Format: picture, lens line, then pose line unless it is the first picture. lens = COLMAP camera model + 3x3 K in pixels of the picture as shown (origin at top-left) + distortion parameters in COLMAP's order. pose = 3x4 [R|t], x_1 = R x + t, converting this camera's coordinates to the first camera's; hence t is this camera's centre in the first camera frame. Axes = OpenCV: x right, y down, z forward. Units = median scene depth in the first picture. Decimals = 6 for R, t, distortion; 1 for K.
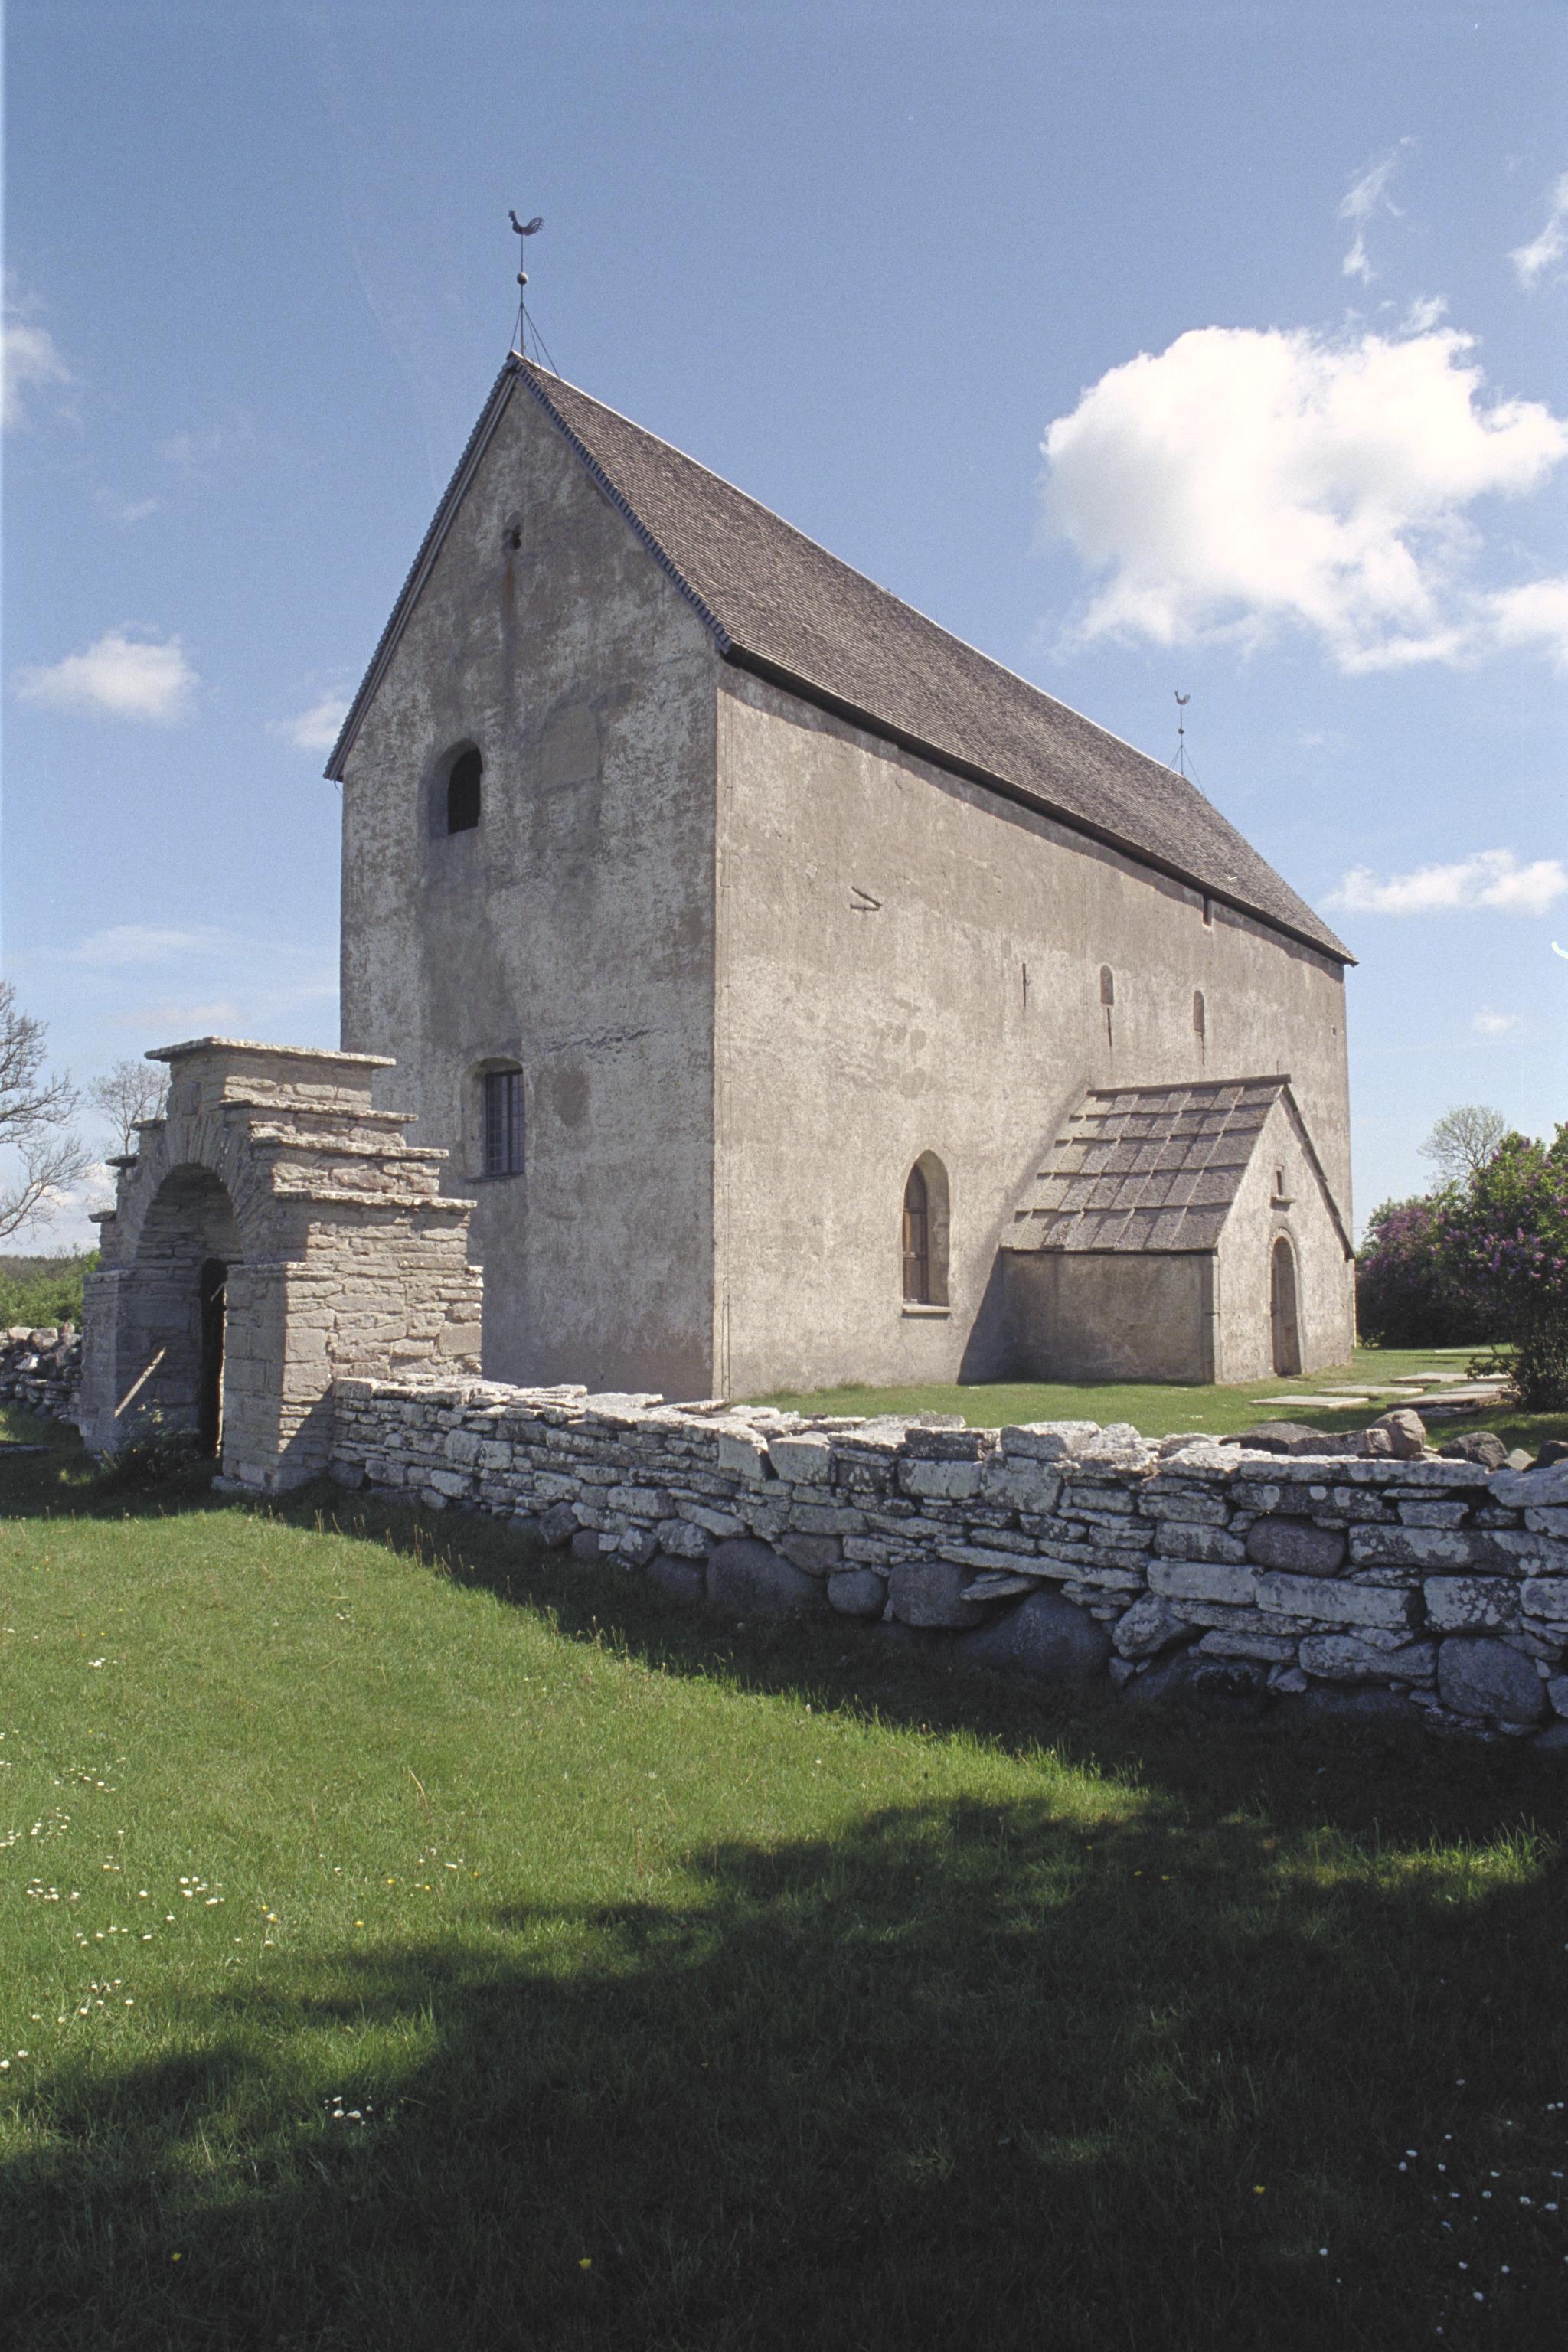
lens RADIAL K [[1612.3, 0, 804.5], [0, 1612.3, 1180.1], [0, 0, 1]] dist [-0.044195, 0.010178]
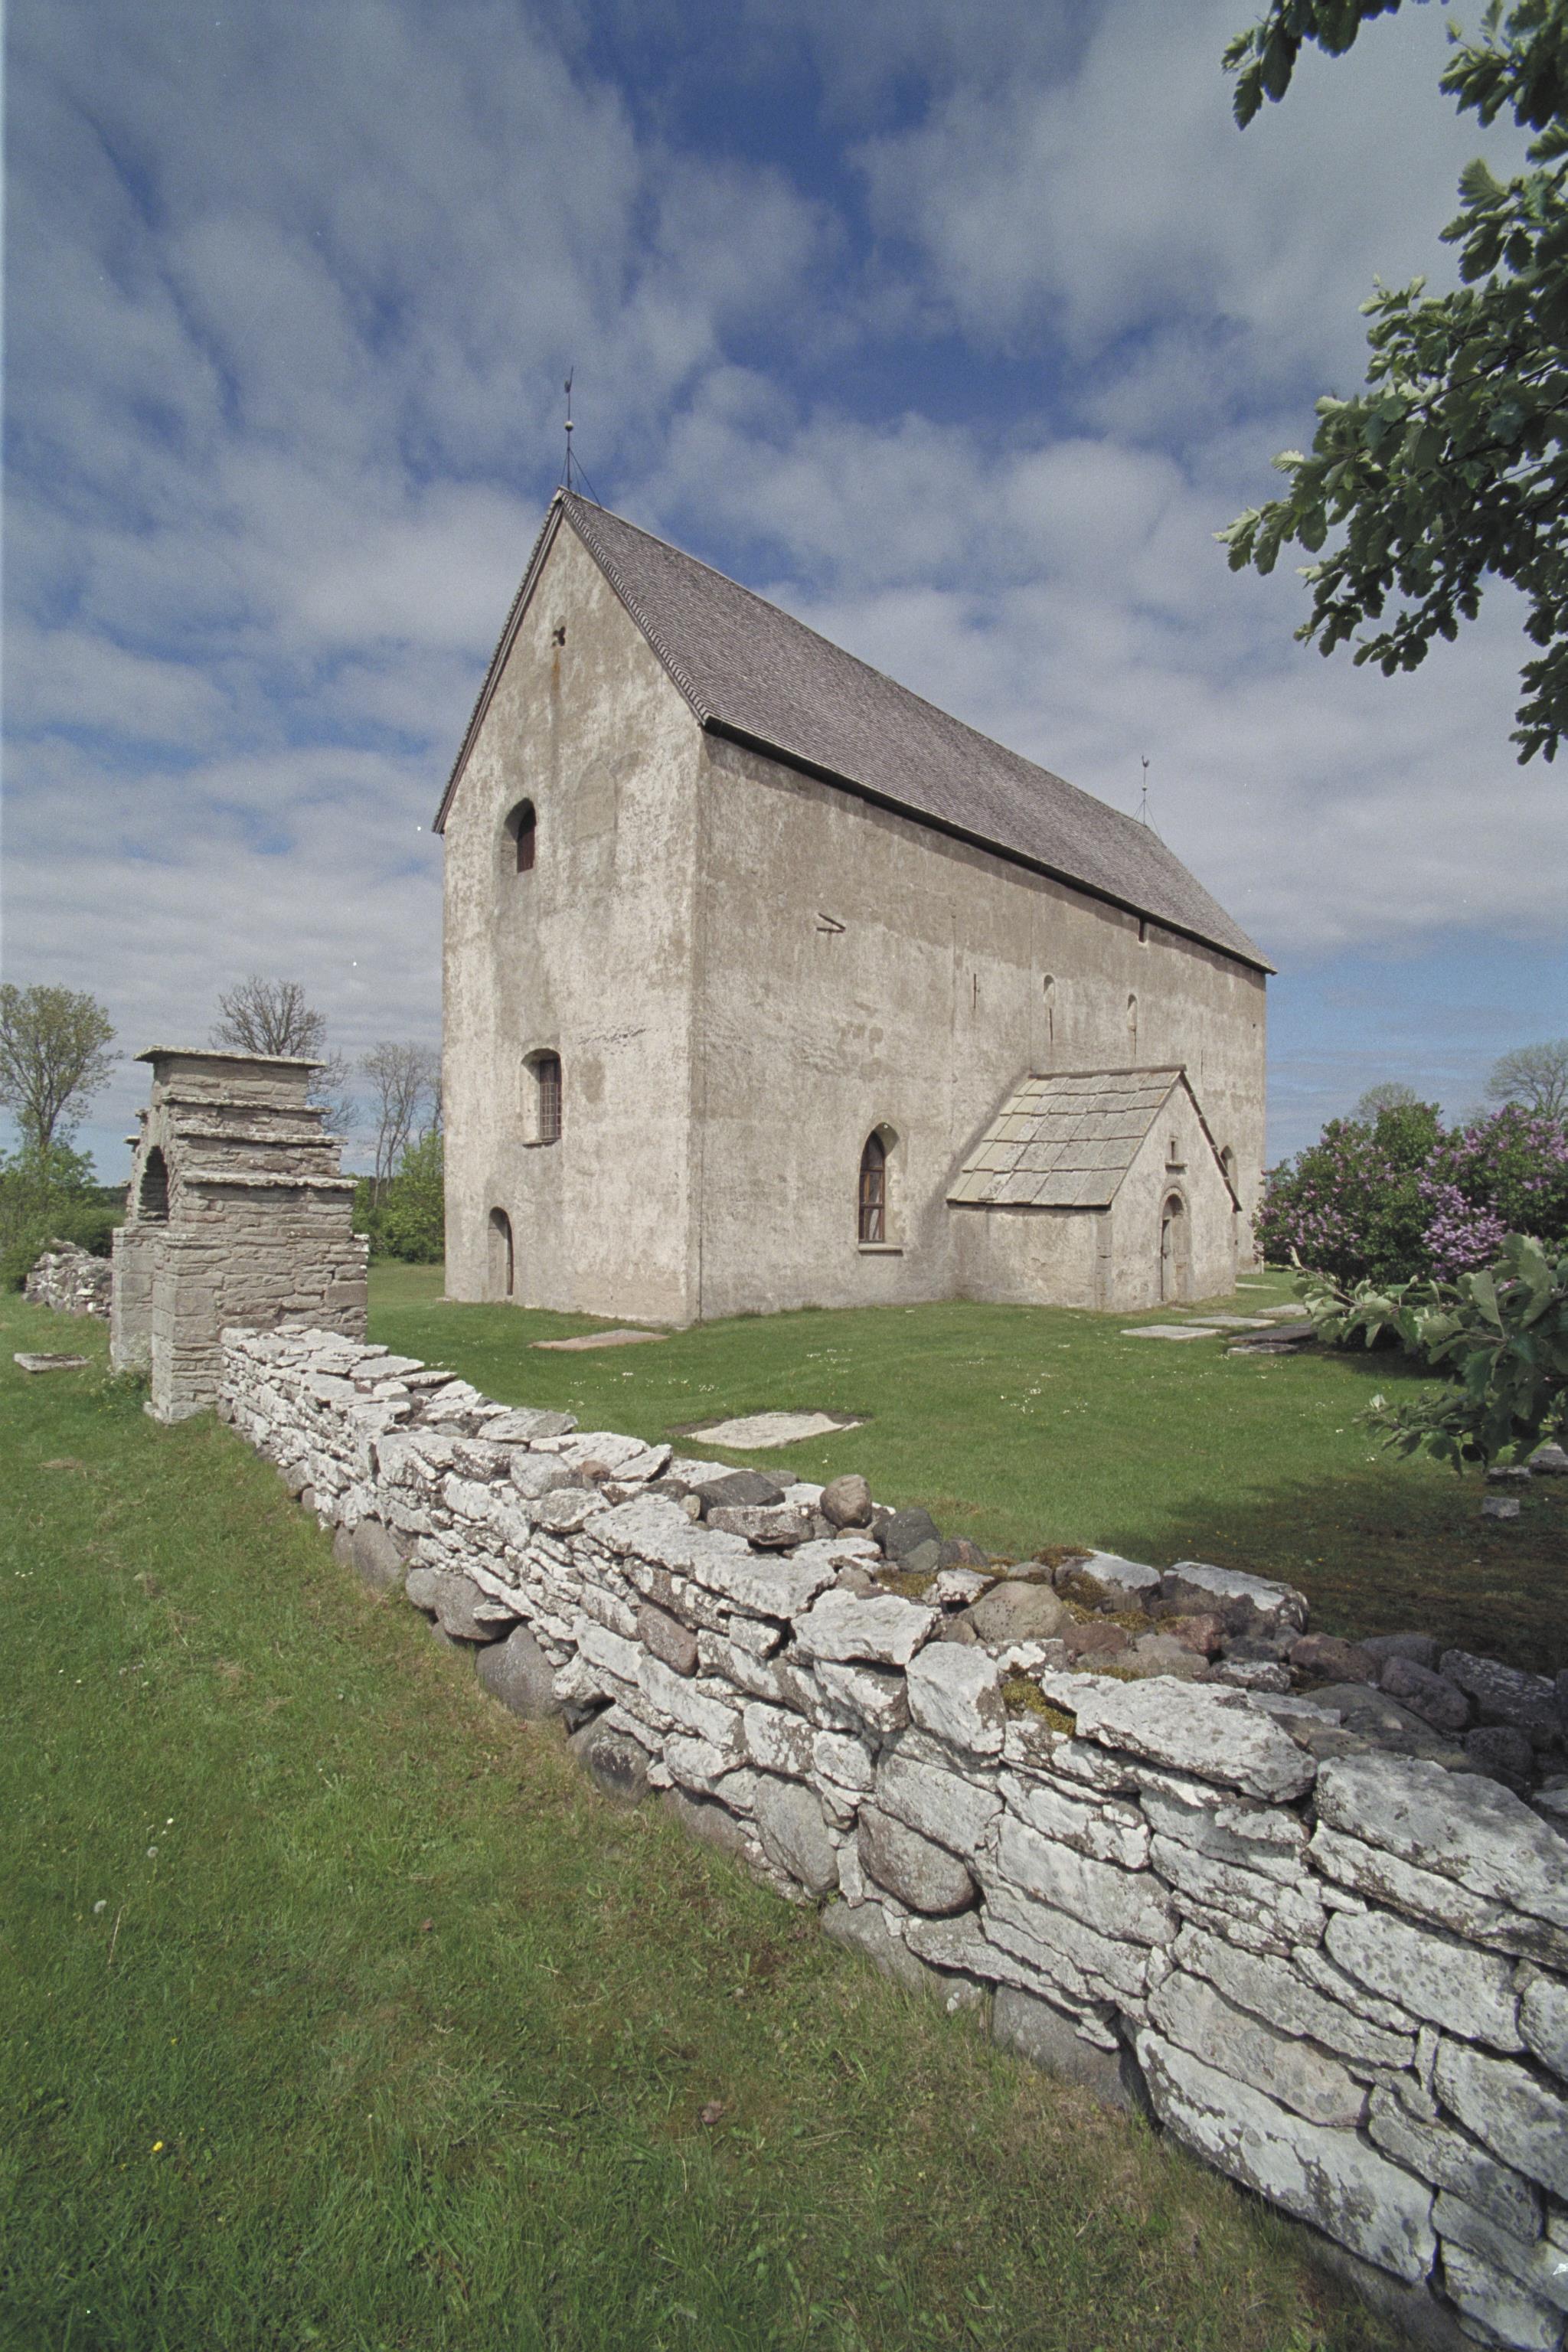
lens RADIAL K [[1155.0, 0, 805.5], [0, 1155.0, 1209.5], [0, 0, 1]] dist [-0.043711, 0.008060]
pose [[0.995377, 0.018351, -0.094273, 0.107374], [-0.011576, 0.997344, 0.071915, -0.015899], [0.095342, -0.070491, 0.992946, 0.088011]]
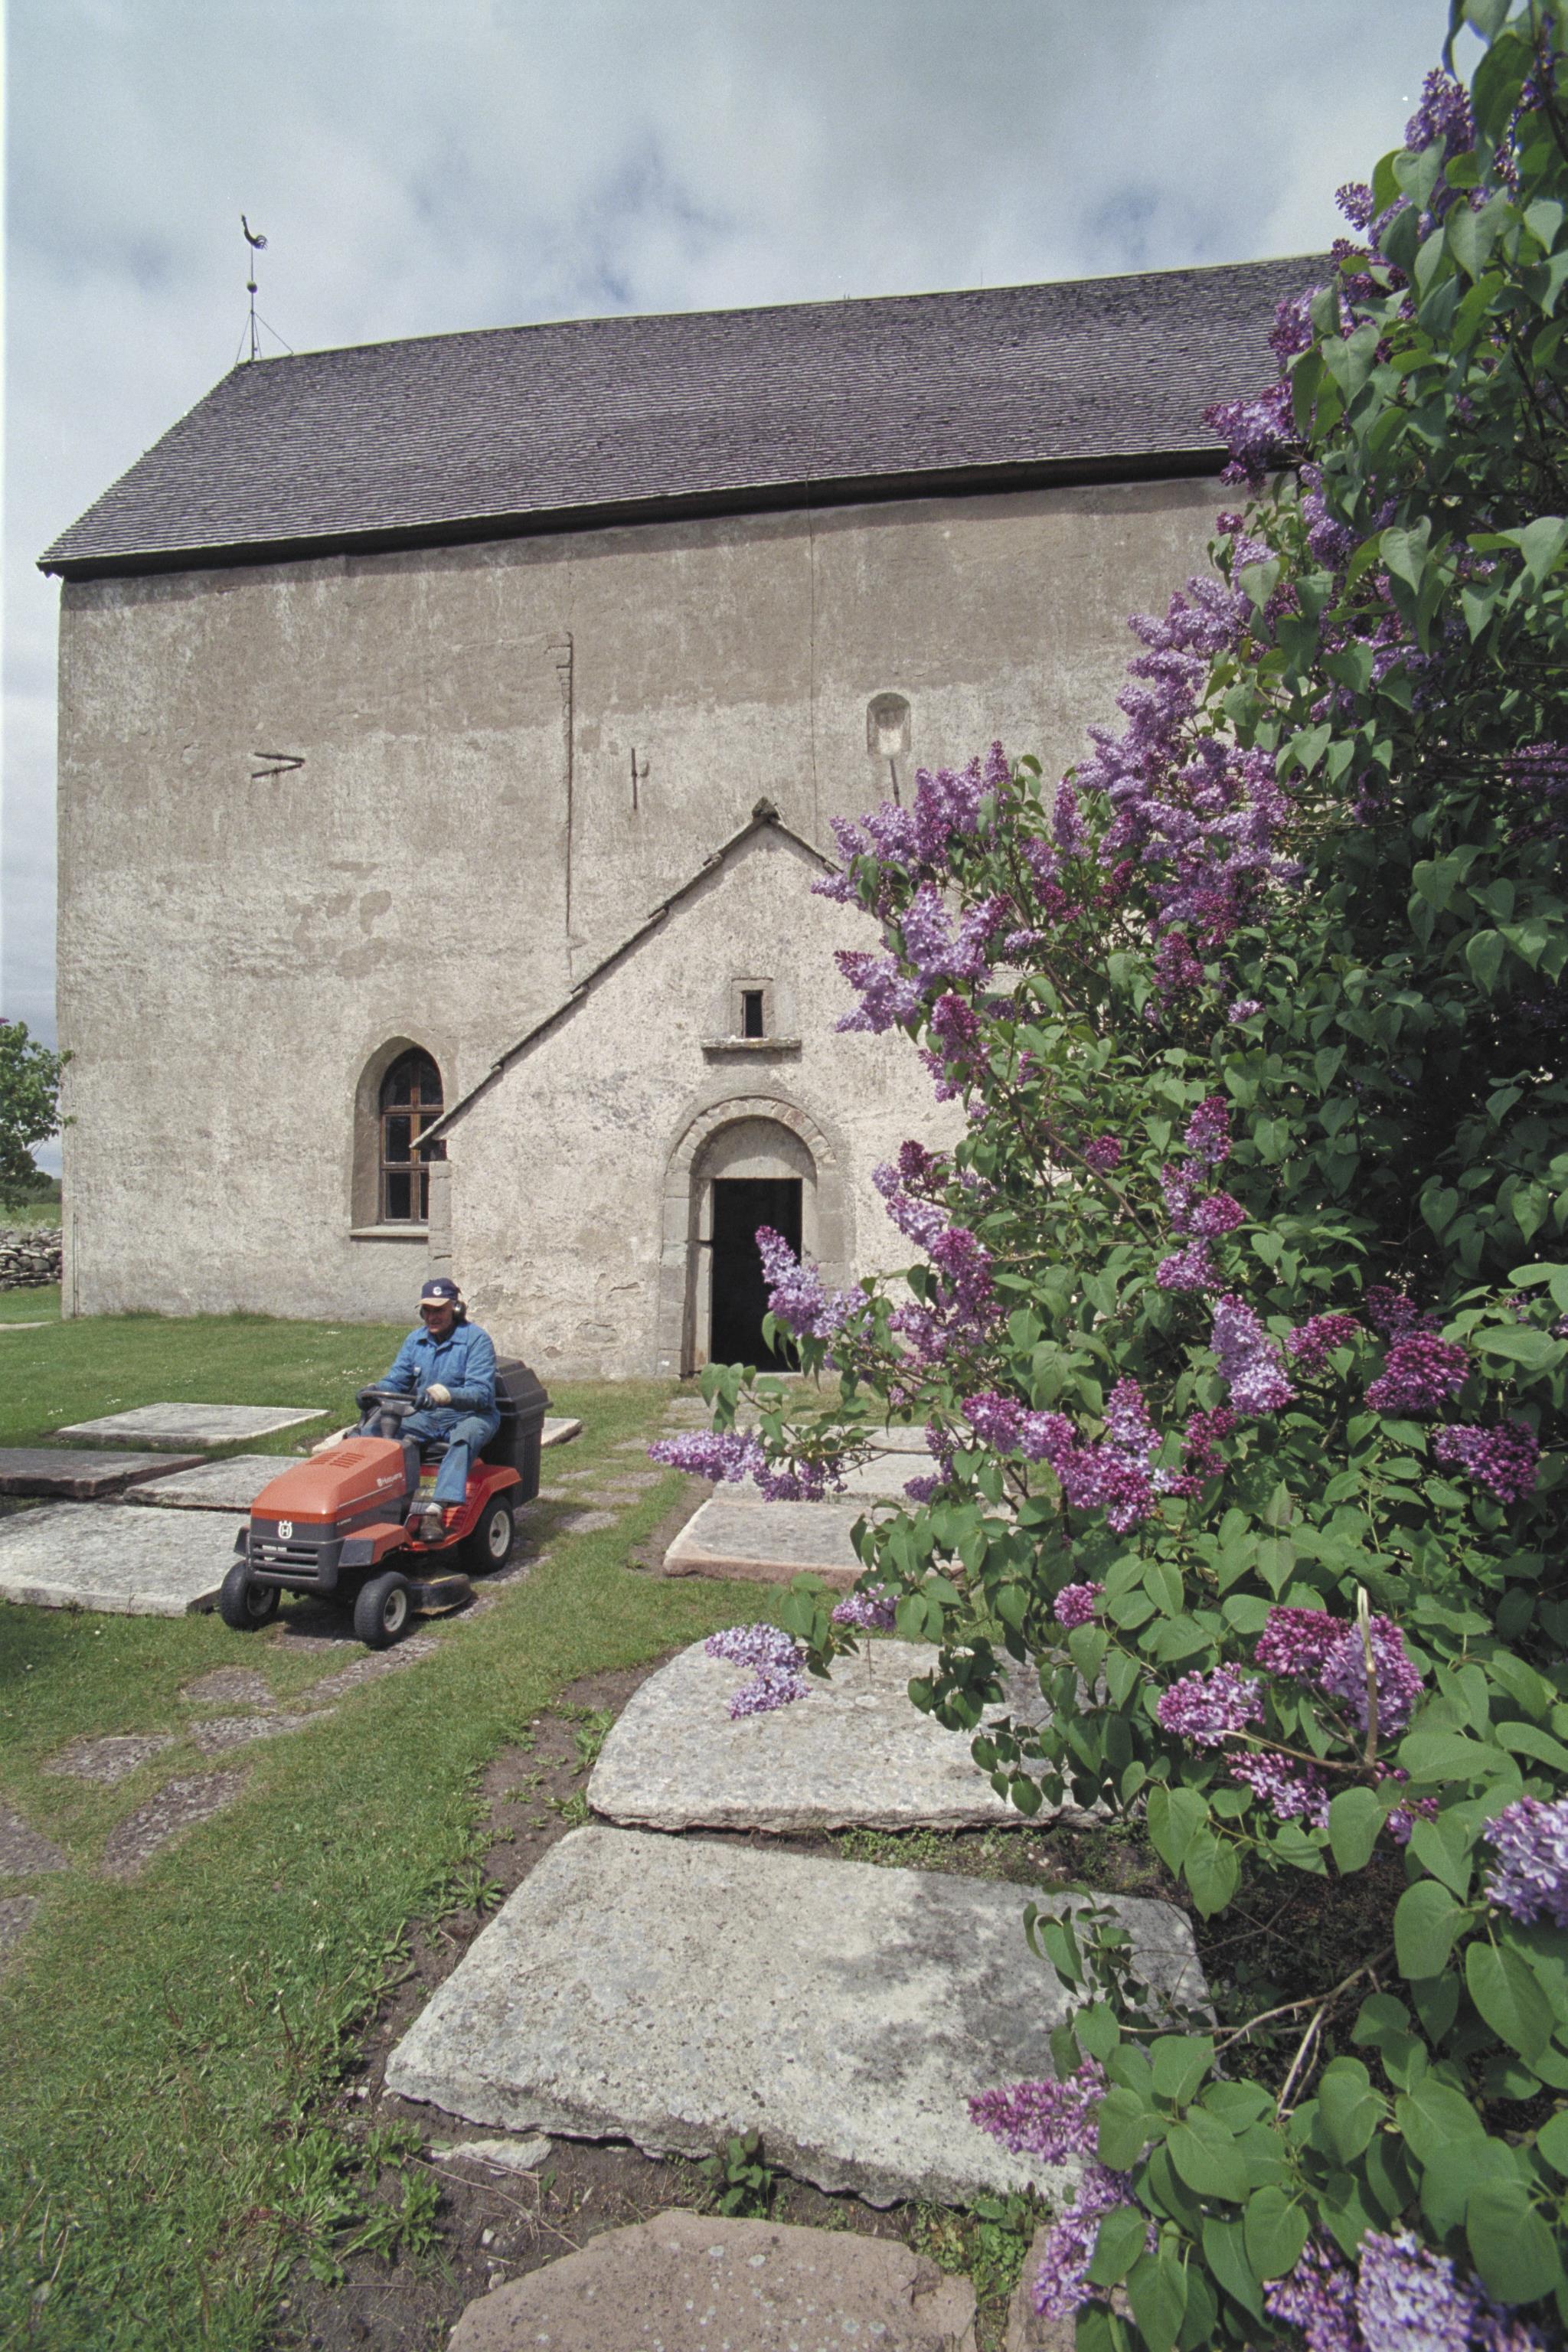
lens RADIAL K [[1155.0, 0, 767.9], [0, 1155.0, 1199.7], [0, 0, 1]] dist [-0.043711, 0.008060]
pose [[0.474619, 0.010852, -0.880125, 0.708074], [0.064450, 0.996811, 0.047047, 0.050320], [0.877829, -0.079053, 0.472406, 0.924466]]
